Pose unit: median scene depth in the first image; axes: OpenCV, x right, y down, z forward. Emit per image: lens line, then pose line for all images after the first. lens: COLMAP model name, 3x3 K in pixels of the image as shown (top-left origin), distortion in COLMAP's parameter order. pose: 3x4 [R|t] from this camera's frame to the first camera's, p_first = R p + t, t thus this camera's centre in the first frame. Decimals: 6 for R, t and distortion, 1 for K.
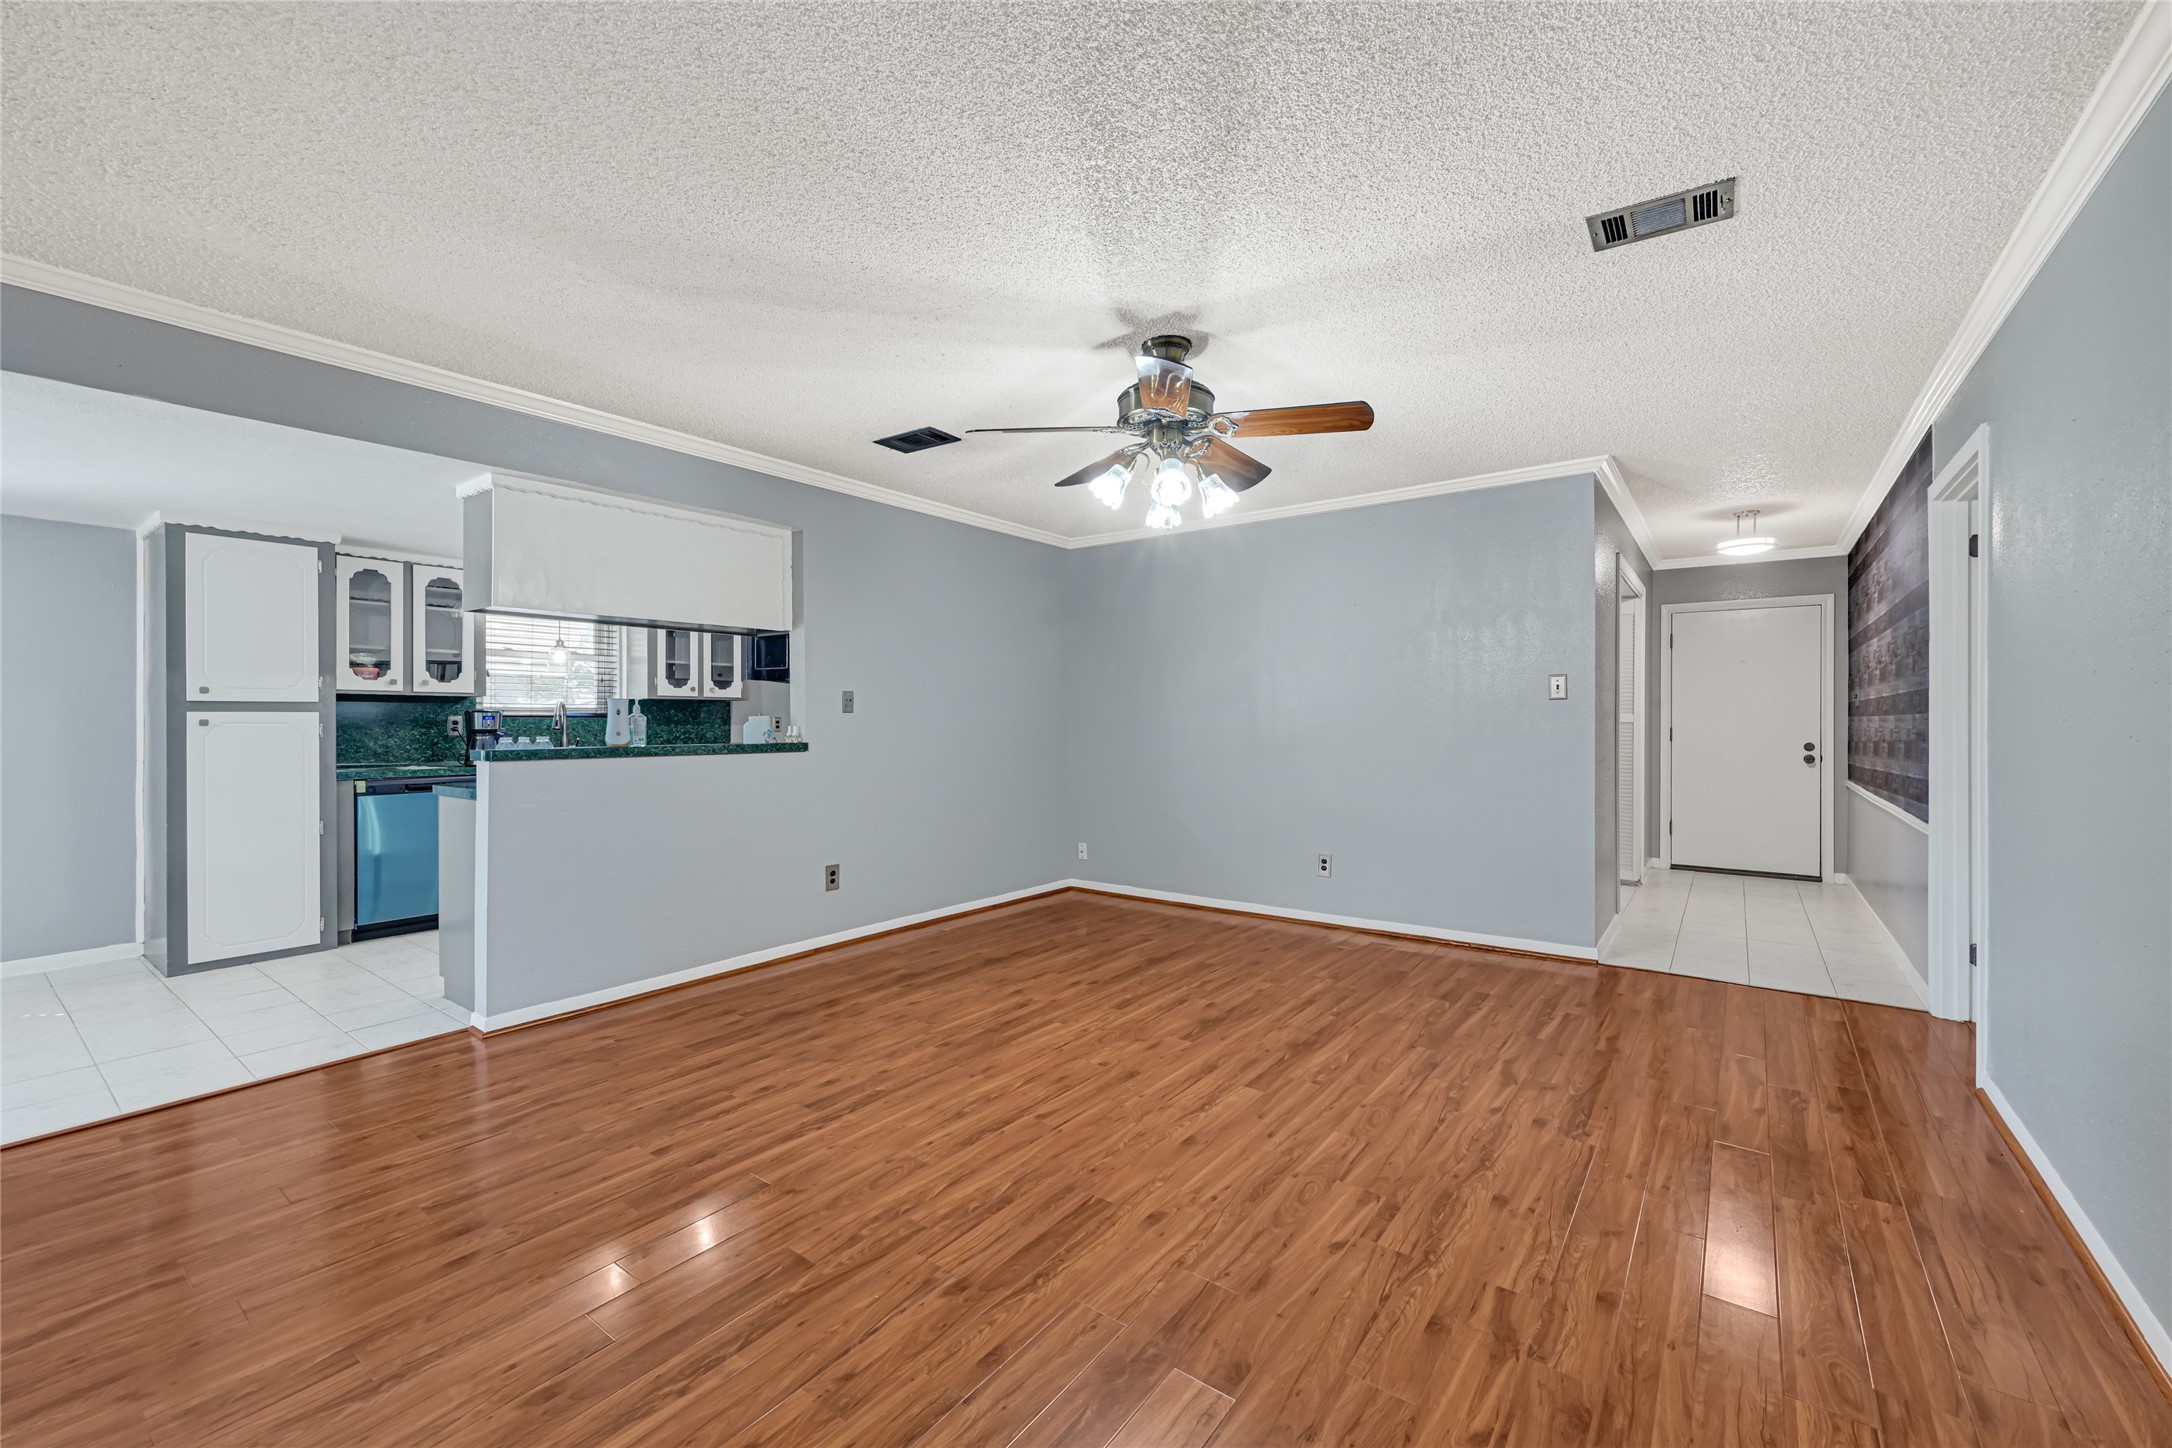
lens RADIAL K [[881.5, 0, 1084.2], [0, 881.5, 719.7], [0, 0, 1]] dist [-0.002470, 0.000252]
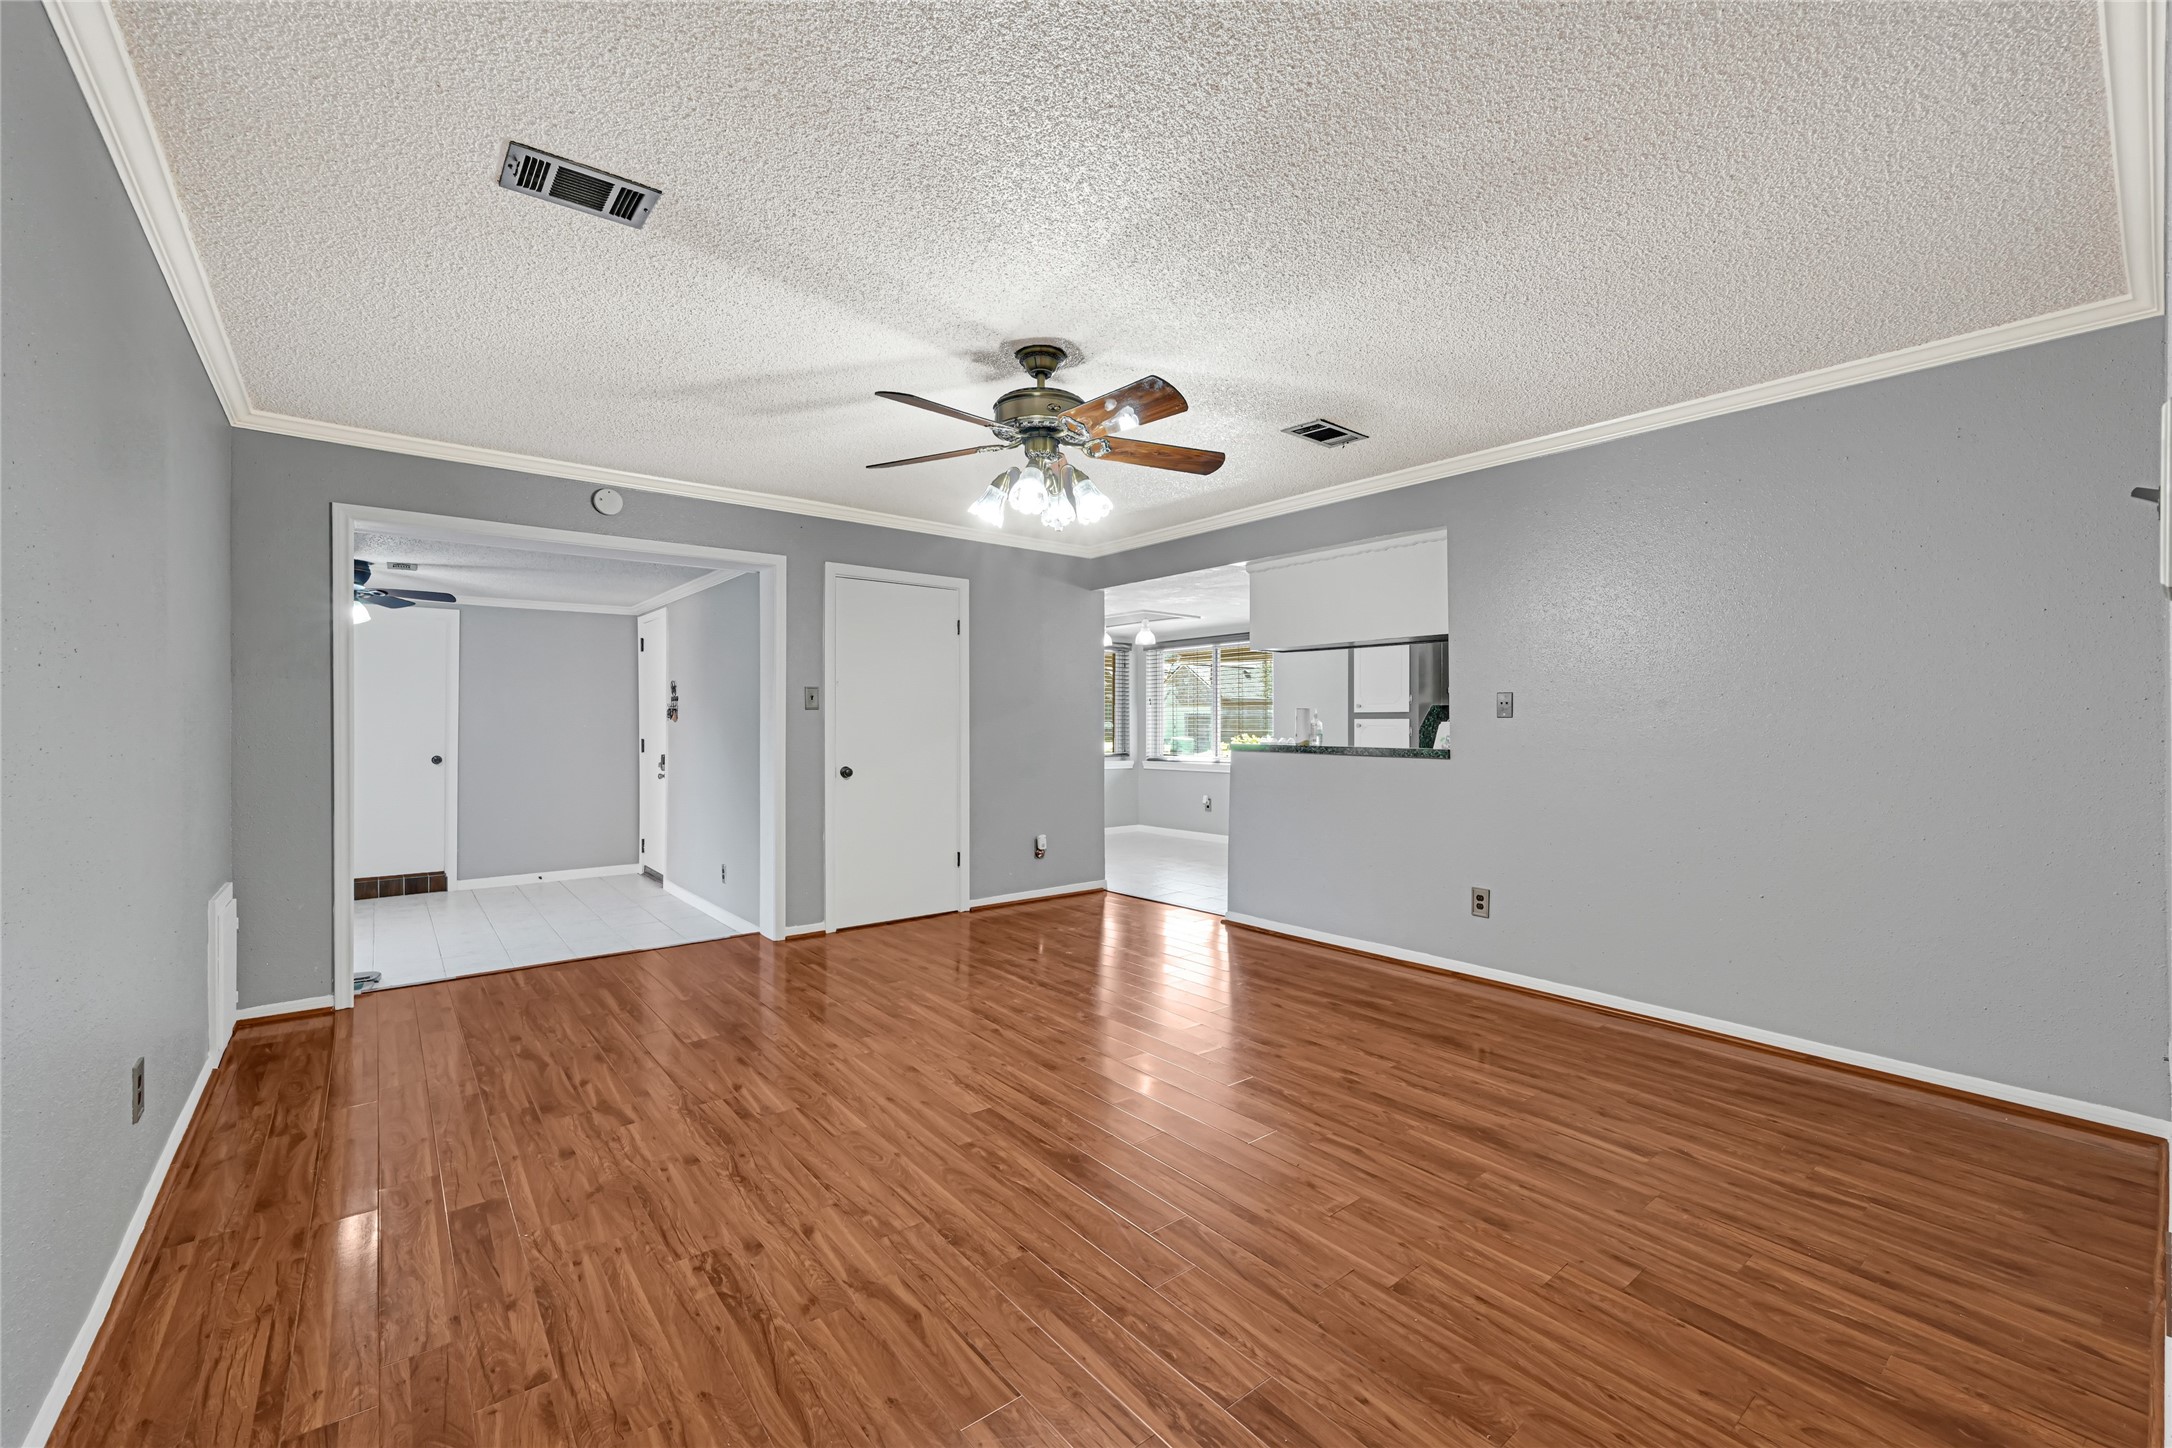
lens RADIAL K [[881.5, 0, 1086.8], [0, 881.5, 715.9], [0, 0, 1]] dist [-0.002470, 0.000252]
pose [[-0.246486, -0.006466, -0.969125, 1.086454], [-0.002948, 0.999978, -0.005922, -0.005694], [0.969142, 0.001397, -0.246500, 1.336105]]
